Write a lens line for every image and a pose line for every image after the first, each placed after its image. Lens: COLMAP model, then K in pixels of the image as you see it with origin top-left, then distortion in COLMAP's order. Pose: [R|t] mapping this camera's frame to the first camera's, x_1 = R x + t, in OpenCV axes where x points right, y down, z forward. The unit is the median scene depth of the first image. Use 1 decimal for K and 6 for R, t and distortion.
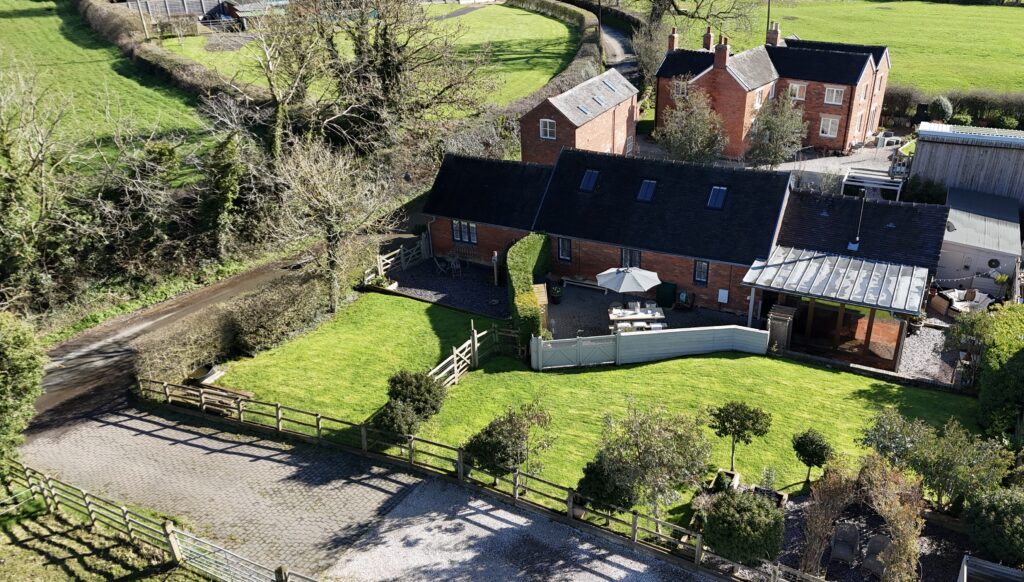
lens RADIAL K [[809.8, 0, 512.0], [0, 809.8, 291.0], [0, 0, 1]] dist [-0.004943, -0.002054]
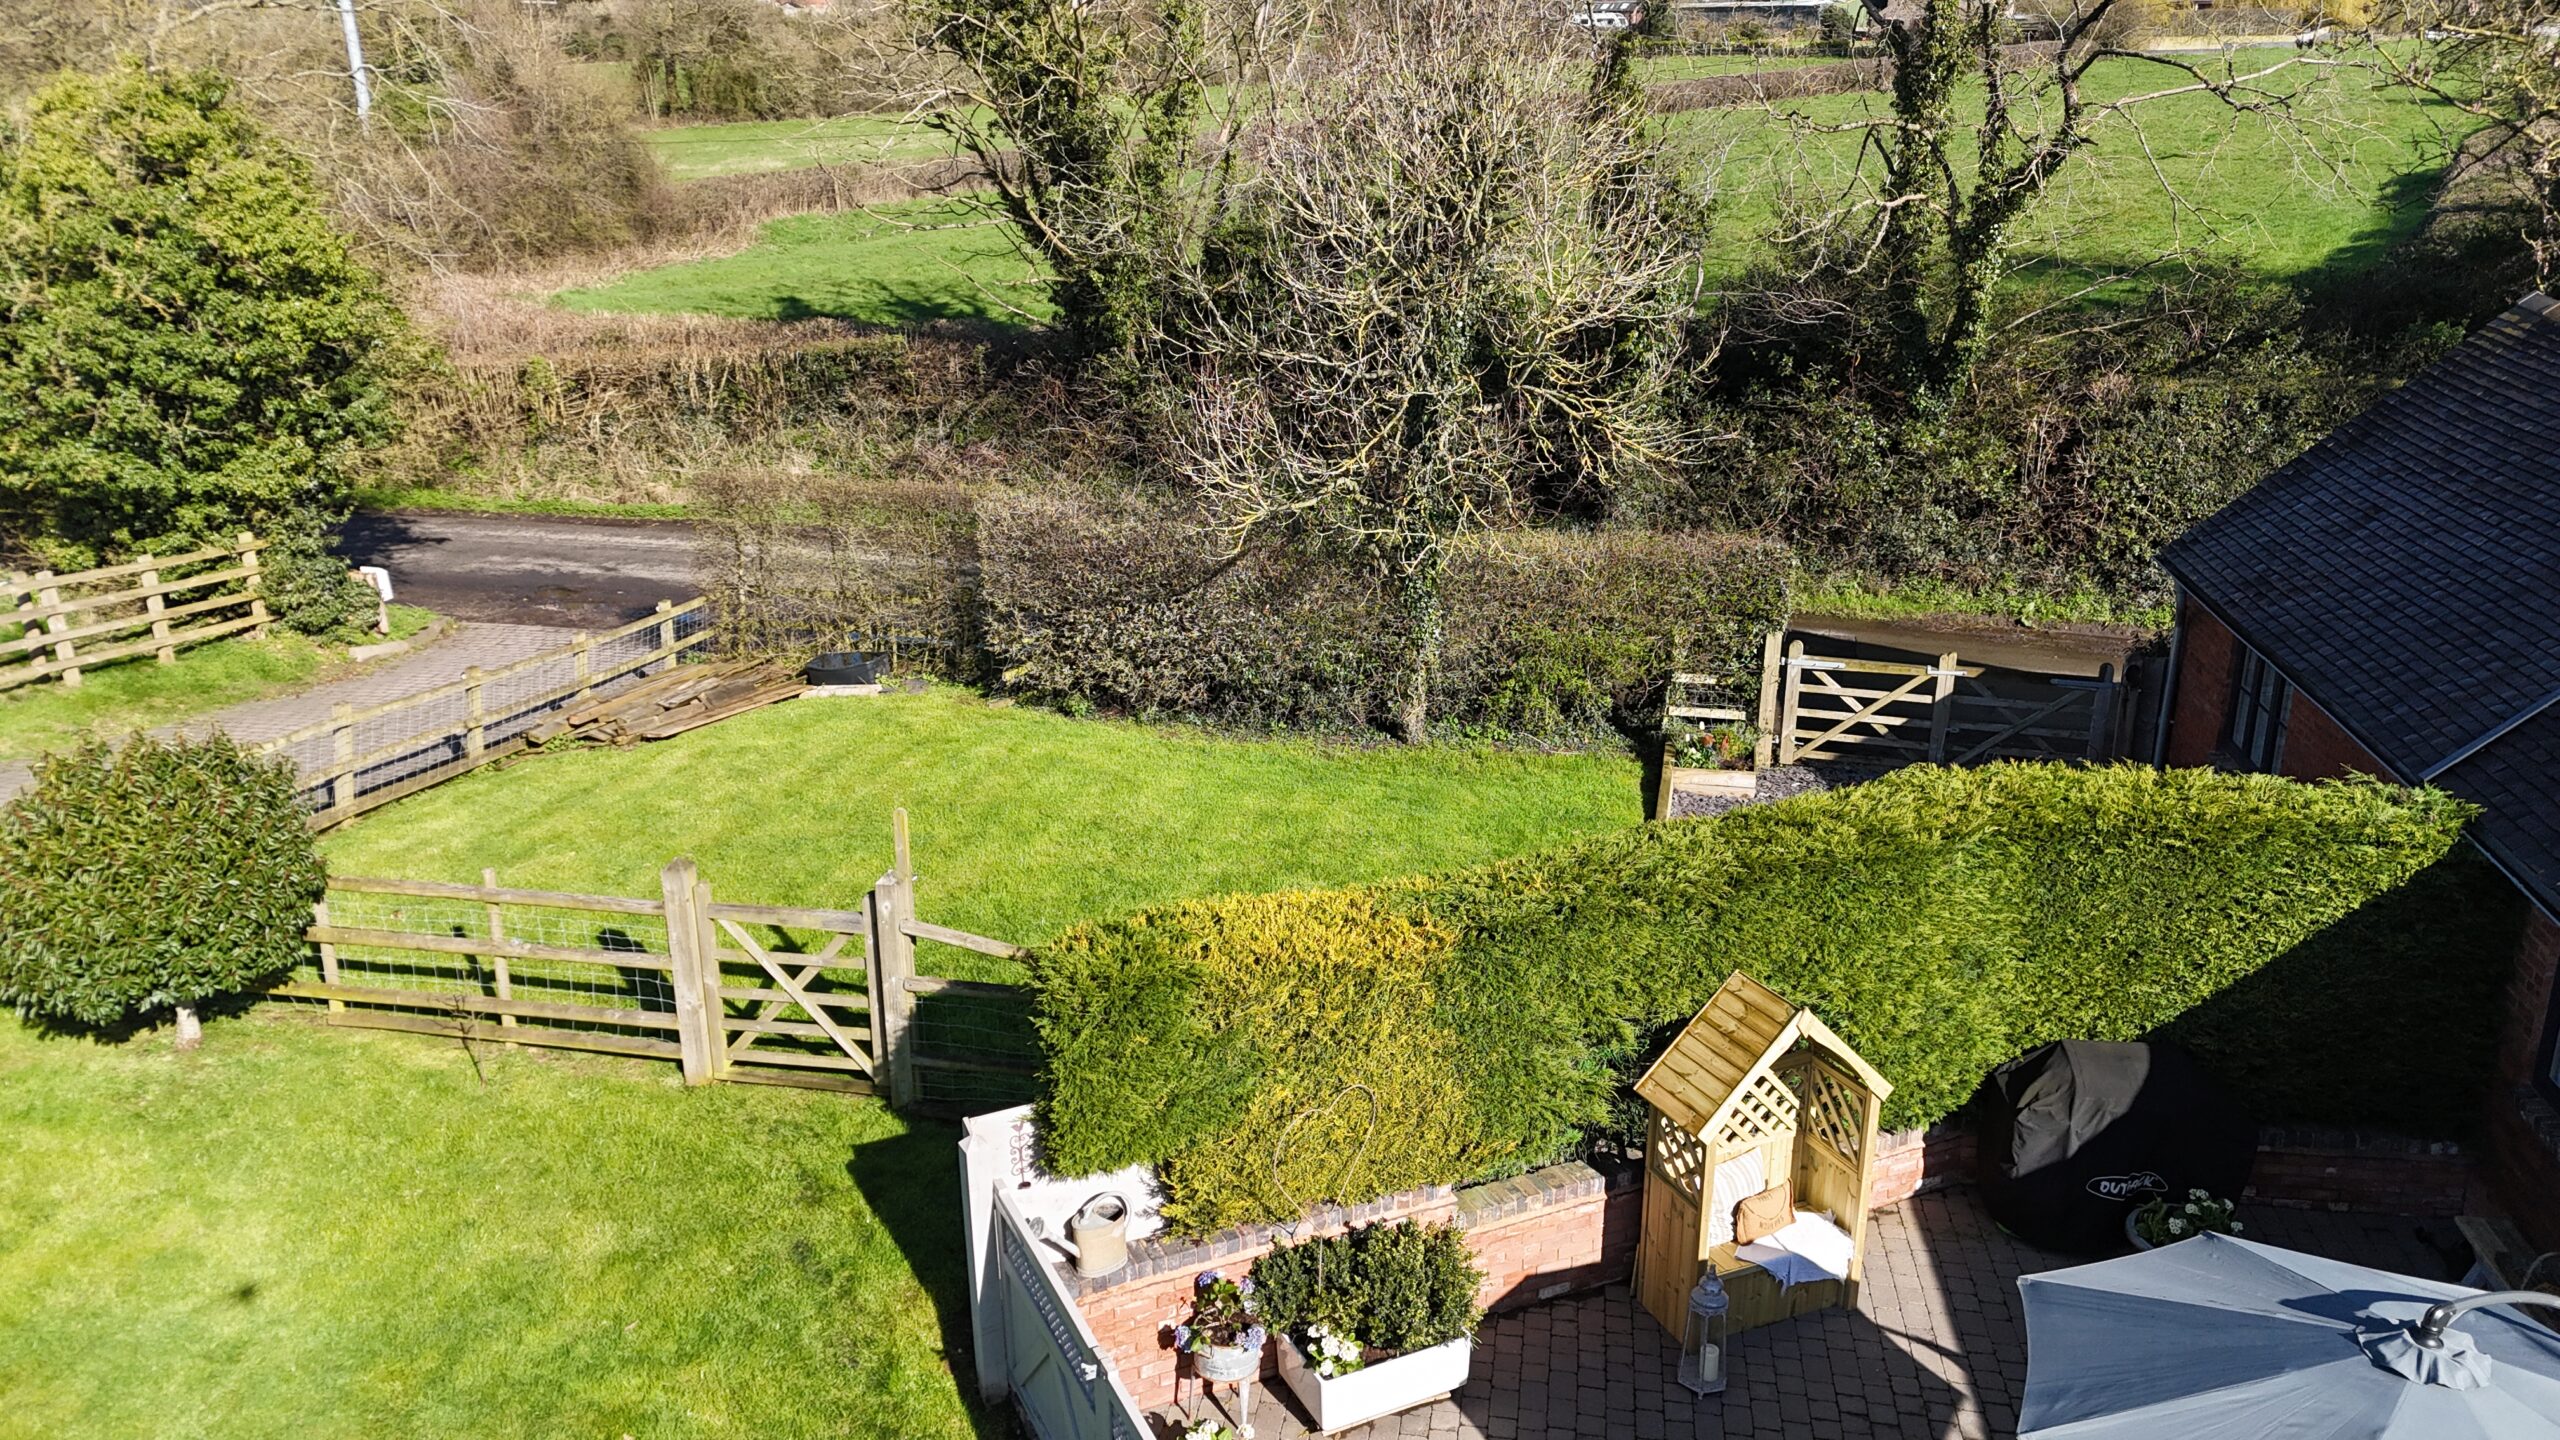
lens RADIAL K [[1864.4, 0, 1280.0], [0, 1864.4, 720.0], [0, 0, 1]] dist [0.040676, -0.003634]
pose [[0.321703, 0.345217, -0.881665, 0.274837], [-0.407789, 0.890895, 0.200037, -0.081515], [0.854527, 0.295180, 0.427379, 0.803087]]
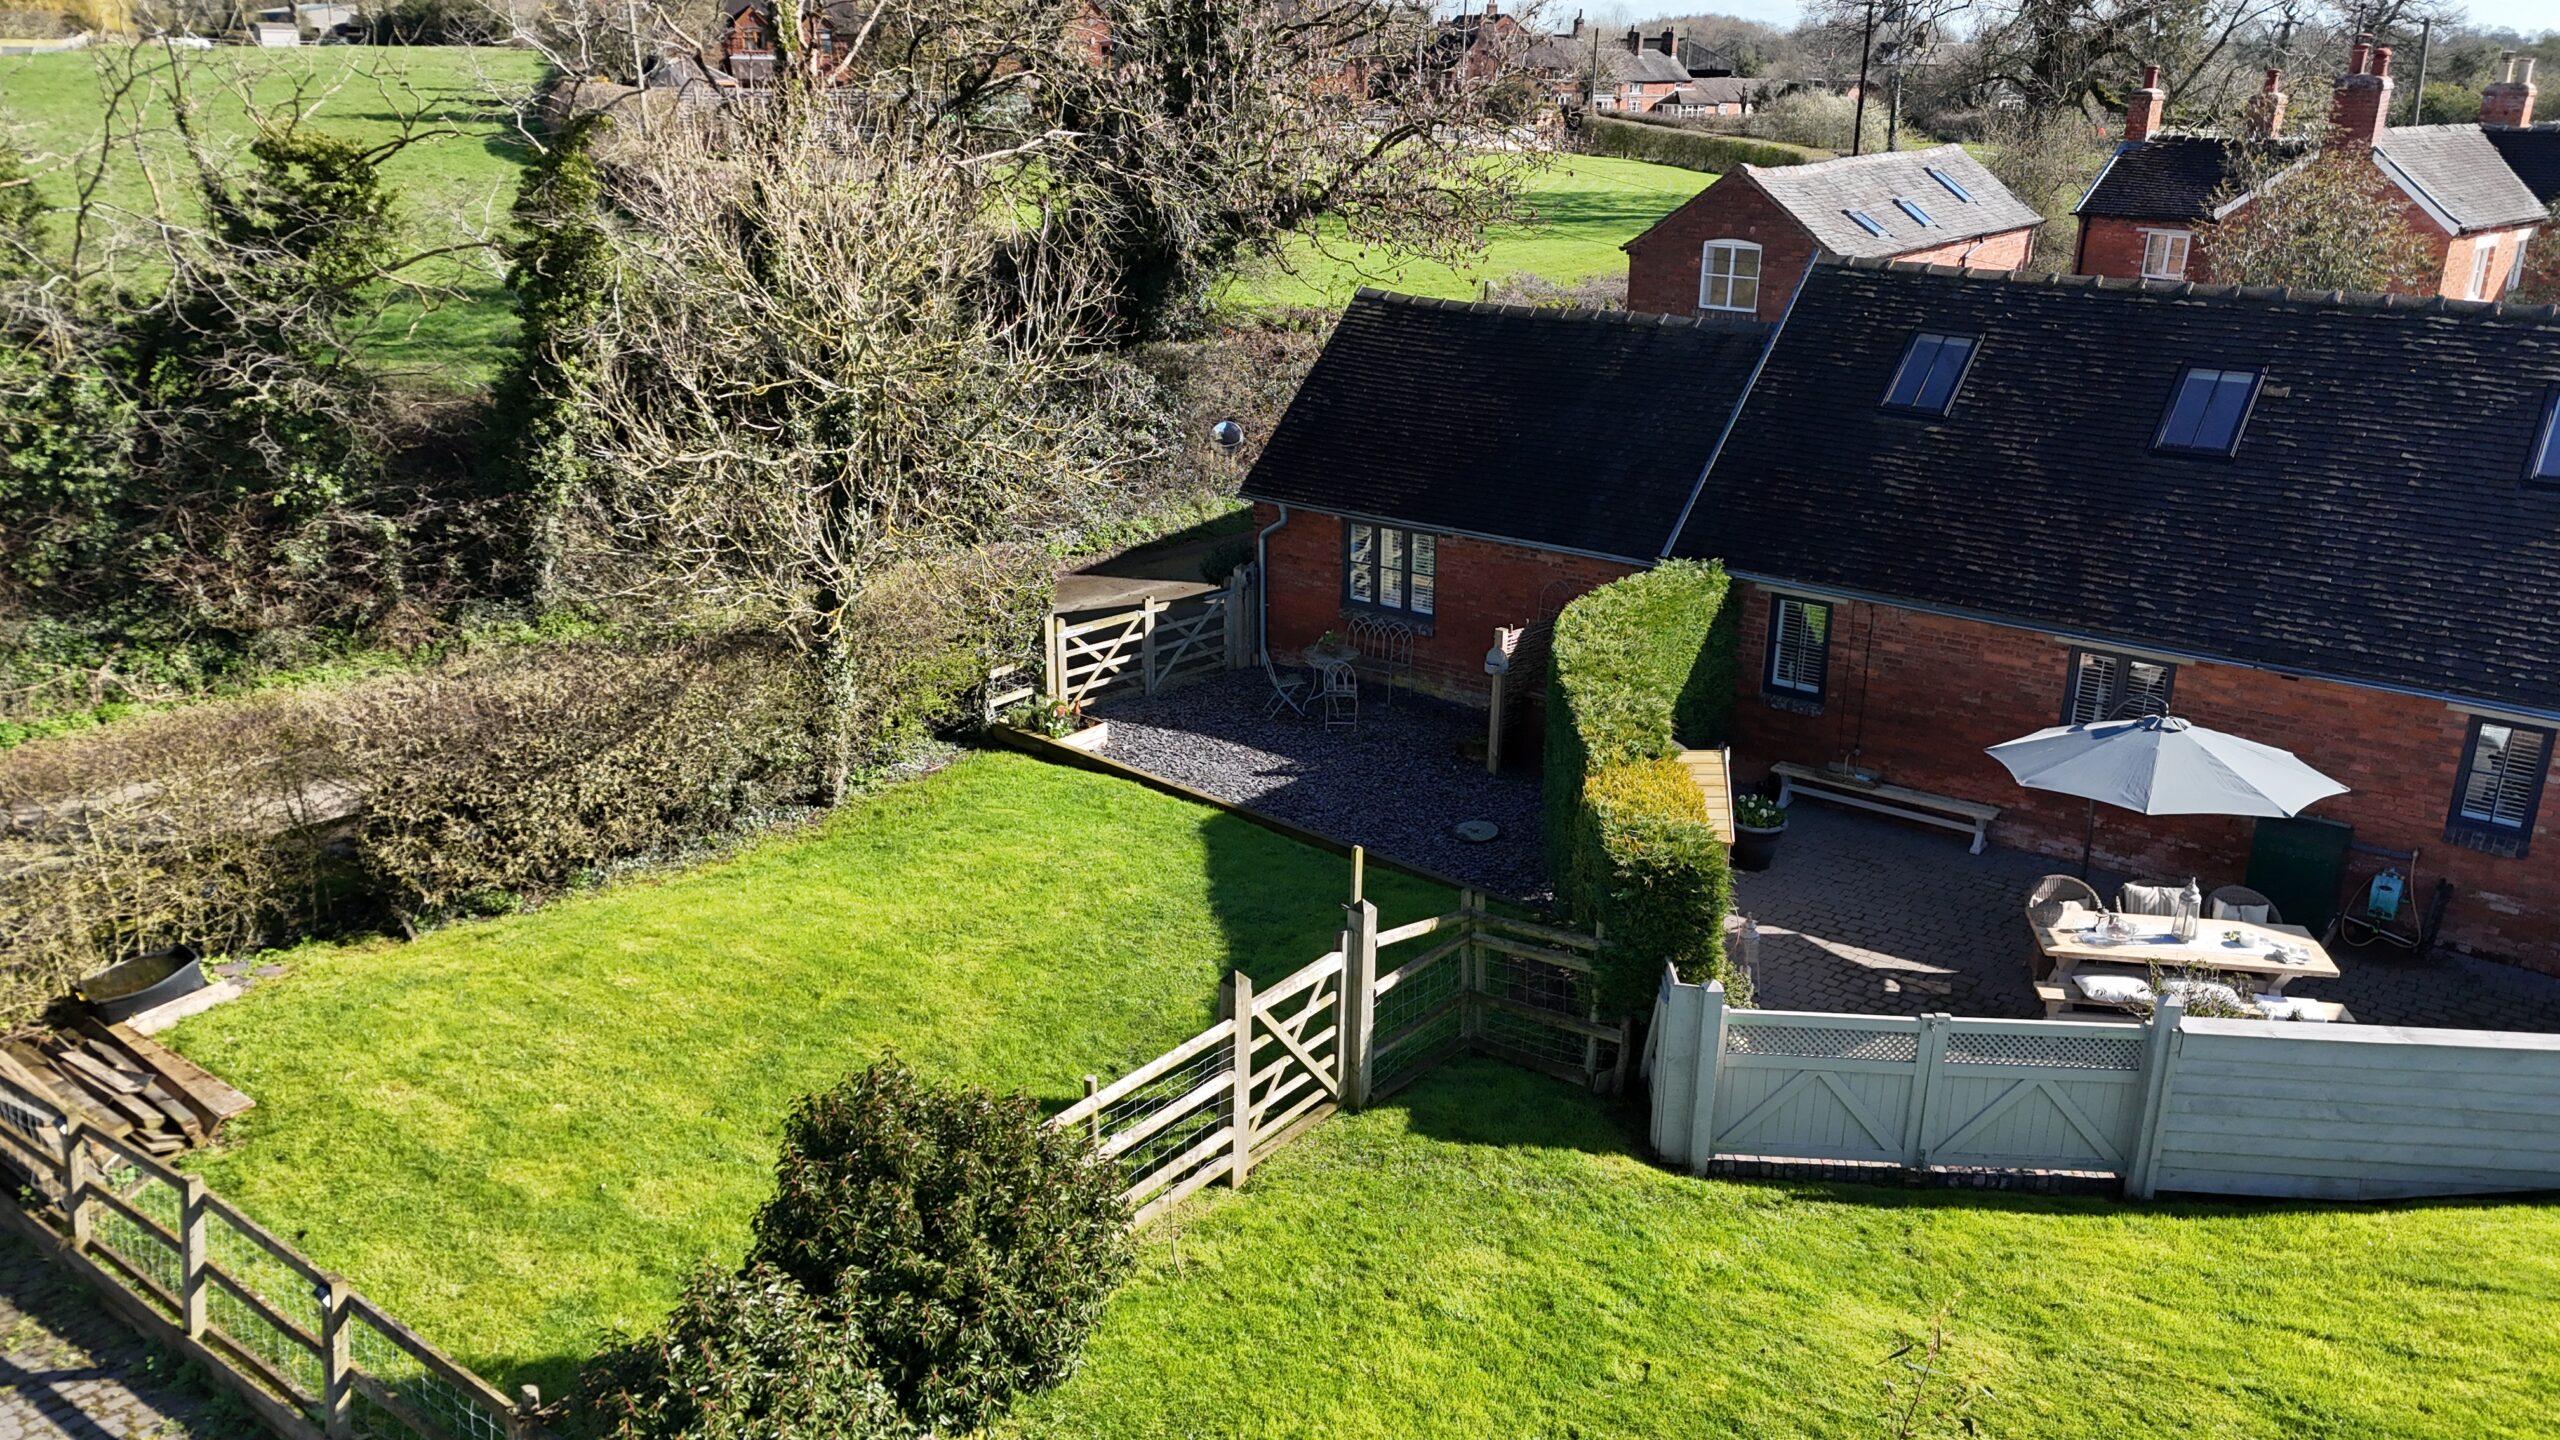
lens RADIAL K [[1864.4, 0, 1280.0], [0, 1864.4, 720.0], [0, 0, 1]] dist [0.040676, -0.003634]
pose [[0.986161, 0.098676, -0.133225, -0.011346], [-0.111725, 0.989255, -0.094294, 0.043010], [0.122489, 0.107874, 0.986590, 0.495302]]
